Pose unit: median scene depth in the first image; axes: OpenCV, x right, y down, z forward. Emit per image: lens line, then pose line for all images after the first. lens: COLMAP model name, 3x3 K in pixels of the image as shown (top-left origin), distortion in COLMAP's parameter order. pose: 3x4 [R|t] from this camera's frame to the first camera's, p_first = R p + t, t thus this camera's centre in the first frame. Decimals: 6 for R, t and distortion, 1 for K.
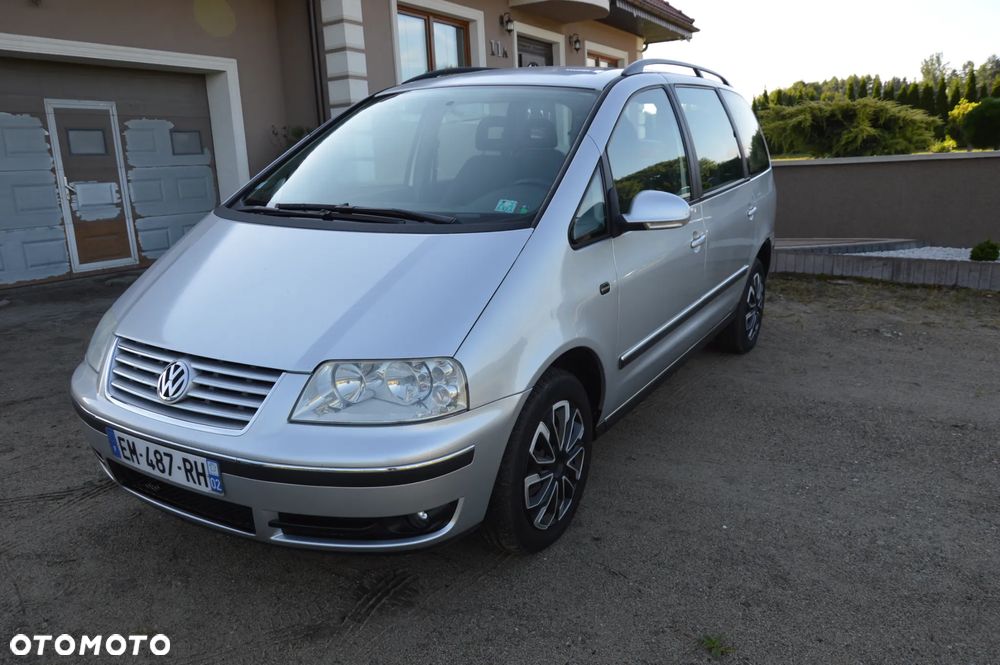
lens RADIAL K [[781.2, 0, 504.2], [0, 781.2, 336.7], [0, 0, 1]] dist [-0.040383, 0.012600]
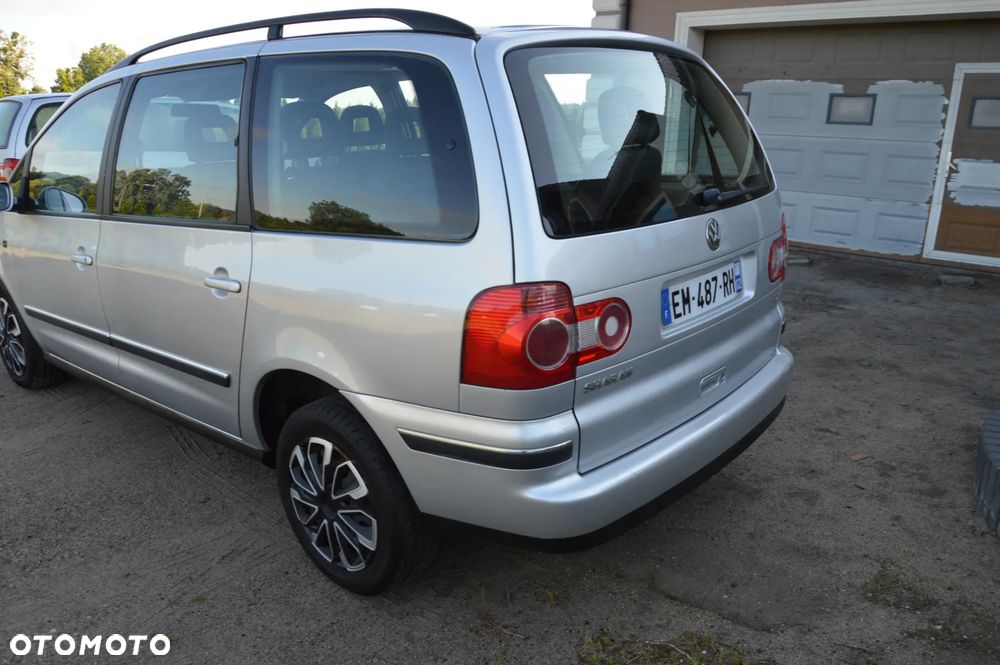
lens RADIAL K [[781.2, 0, 497.2], [0, 781.2, 332.8], [0, 0, 1]] dist [-0.040383, 0.012600]
pose [[-0.193636, 0.288962, -0.937553, 0.759779], [-0.231395, 0.915227, 0.329871, -0.337541], [0.953395, 0.280820, -0.110357, 1.182007]]
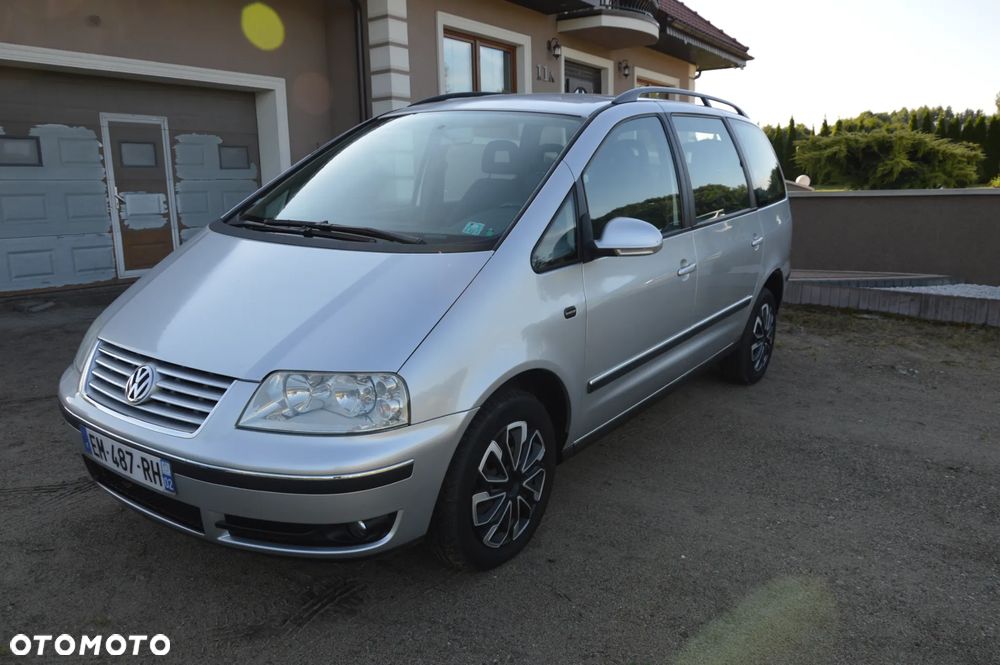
lens RADIAL K [[781.2, 0, 503.0], [0, 781.2, 335.6], [0, 0, 1]] dist [-0.040383, 0.012600]
pose [[0.996712, 0.041137, -0.069807, 0.065258], [-0.043092, 0.998713, -0.026739, -0.000660], [0.068618, 0.029659, 0.997202, -0.008832]]
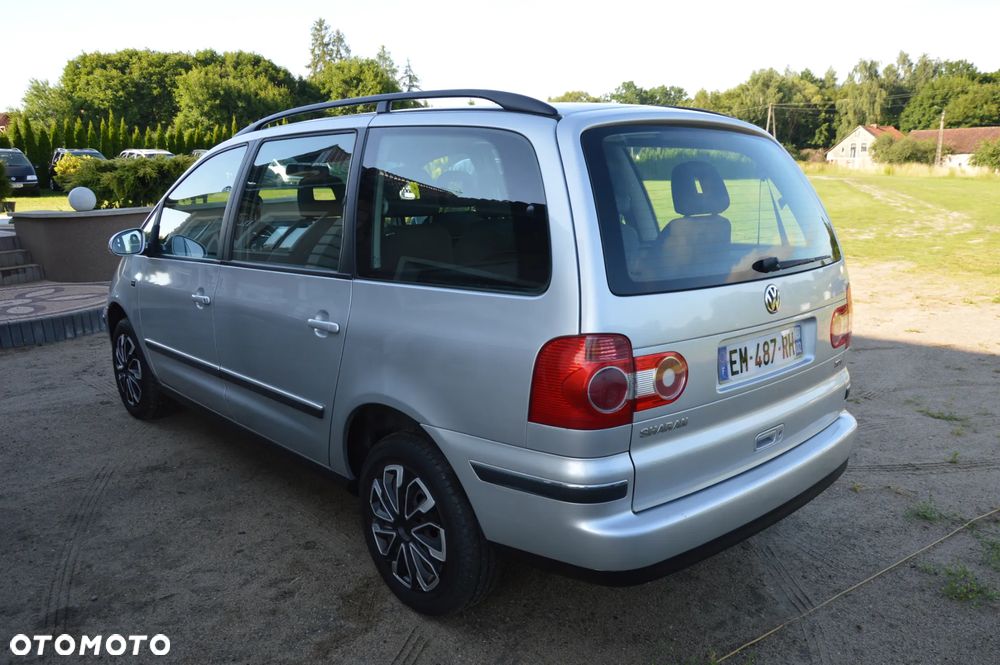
lens RADIAL K [[781.2, 0, 499.9], [0, 781.2, 336.5], [0, 0, 1]] dist [-0.040383, 0.012600]
pose [[-0.305385, 0.207391, -0.929370, 0.804098], [-0.245507, 0.925850, 0.287278, -0.346168], [0.920036, 0.315897, -0.231824, 1.200482]]
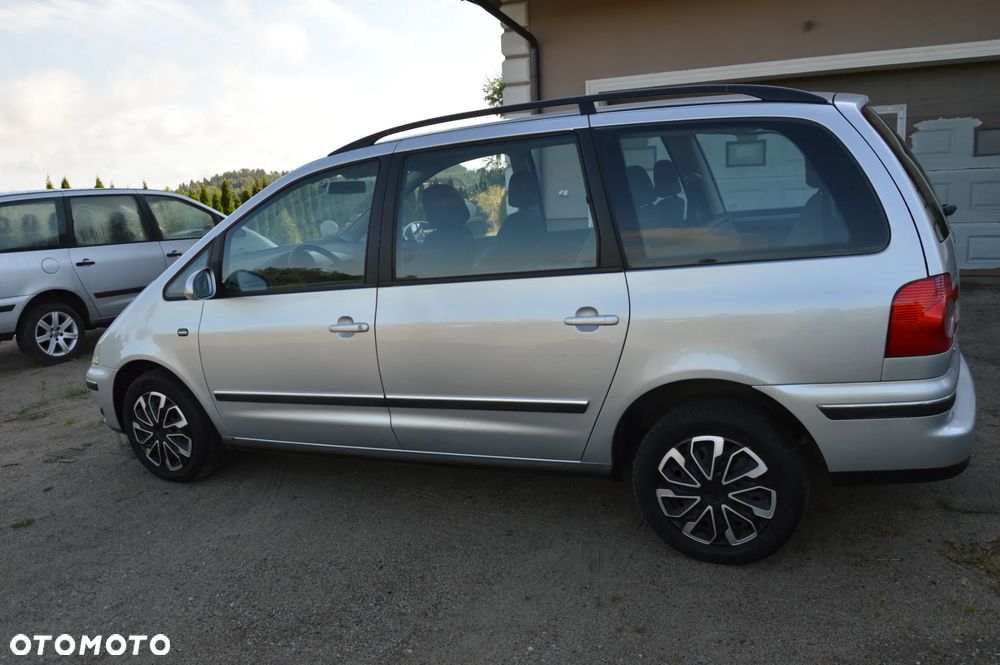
lens RADIAL K [[781.2, 0, 499.1], [0, 781.2, 332.8], [0, 0, 1]] dist [-0.040383, 0.012600]
pose [[0.082844, 0.217977, -0.972431, 0.883101], [-0.170818, 0.964450, 0.201636, -0.254165], [0.981814, 0.149404, 0.117133, 0.800593]]
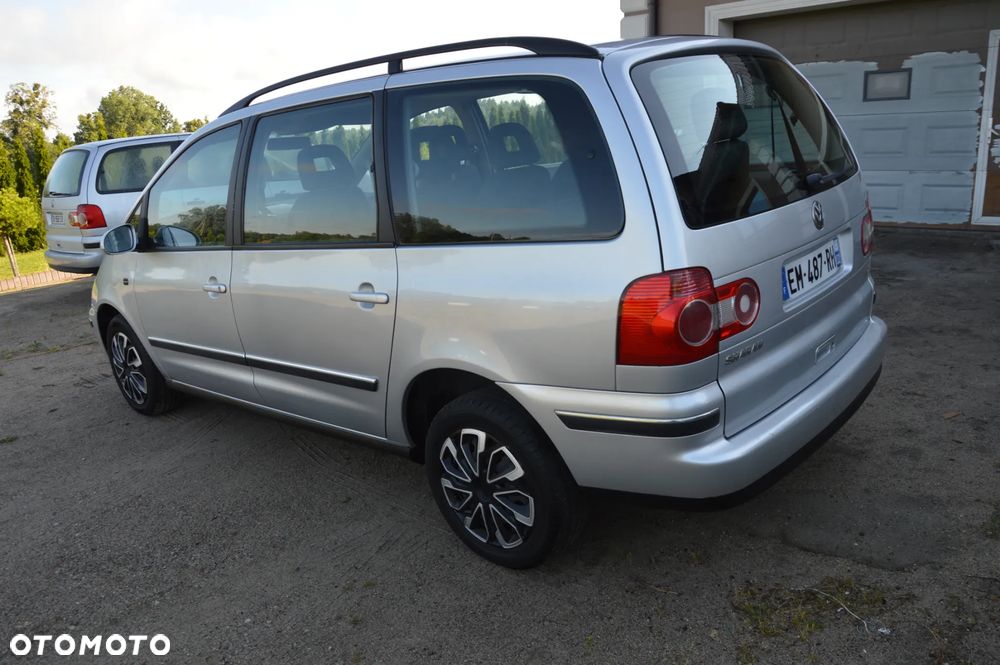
lens RADIAL K [[781.2, 0, 497.8], [0, 781.2, 335.0], [0, 0, 1]] dist [-0.040383, 0.012600]
pose [[-0.204592, 0.299891, -0.931777, 0.823956], [-0.144965, 0.932132, 0.331835, -0.332596], [0.968053, 0.202965, -0.147233, 1.122942]]
